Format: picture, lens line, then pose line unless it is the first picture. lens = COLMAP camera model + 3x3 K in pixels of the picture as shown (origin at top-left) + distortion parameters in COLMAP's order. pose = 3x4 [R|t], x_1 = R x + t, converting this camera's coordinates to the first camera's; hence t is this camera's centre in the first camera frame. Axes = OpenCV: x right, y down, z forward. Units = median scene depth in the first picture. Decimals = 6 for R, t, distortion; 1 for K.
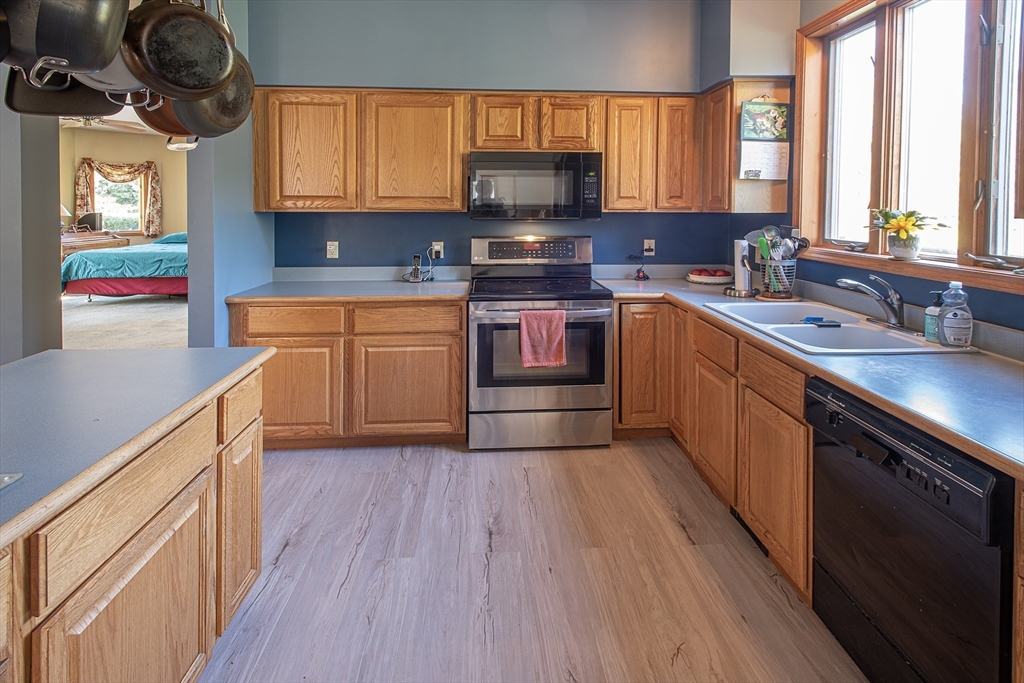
lens RADIAL K [[519.2, 0, 518.3], [0, 519.2, 317.8], [0, 0, 1]] dist [0.000826, -0.000482]
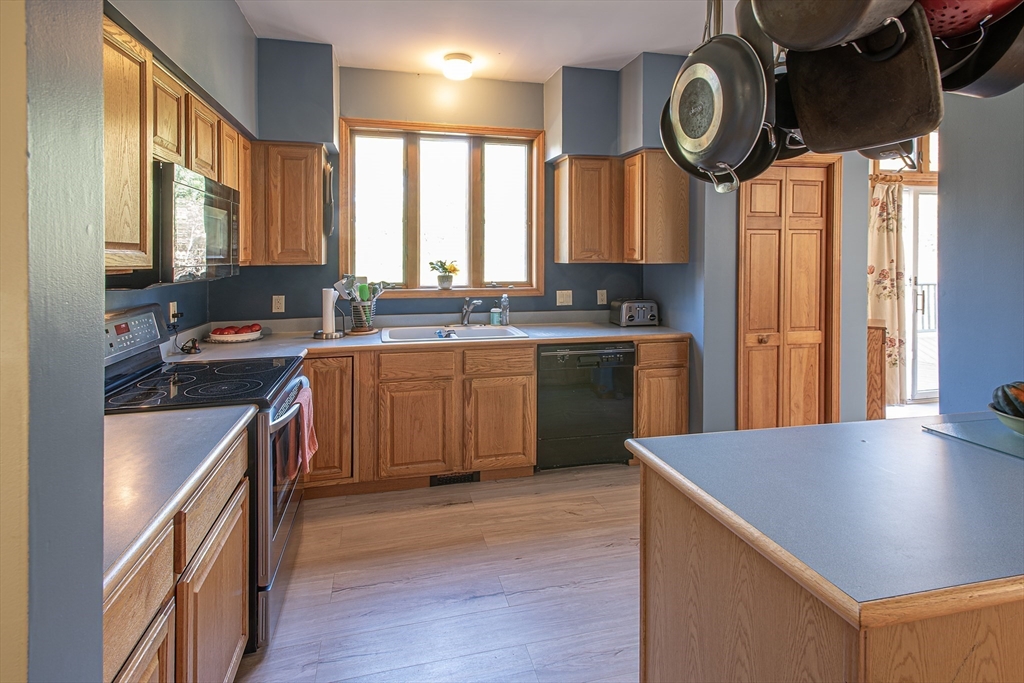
lens RADIAL K [[519.2, 0, 518.3], [0, 519.2, 317.8], [0, 0, 1]] dist [0.000826, -0.000482]
pose [[-0.176964, -0.125928, 0.976128, -1.068276], [0.198067, 0.966934, 0.160650, -0.258758], [-0.964081, 0.221768, -0.146171, 1.065753]]
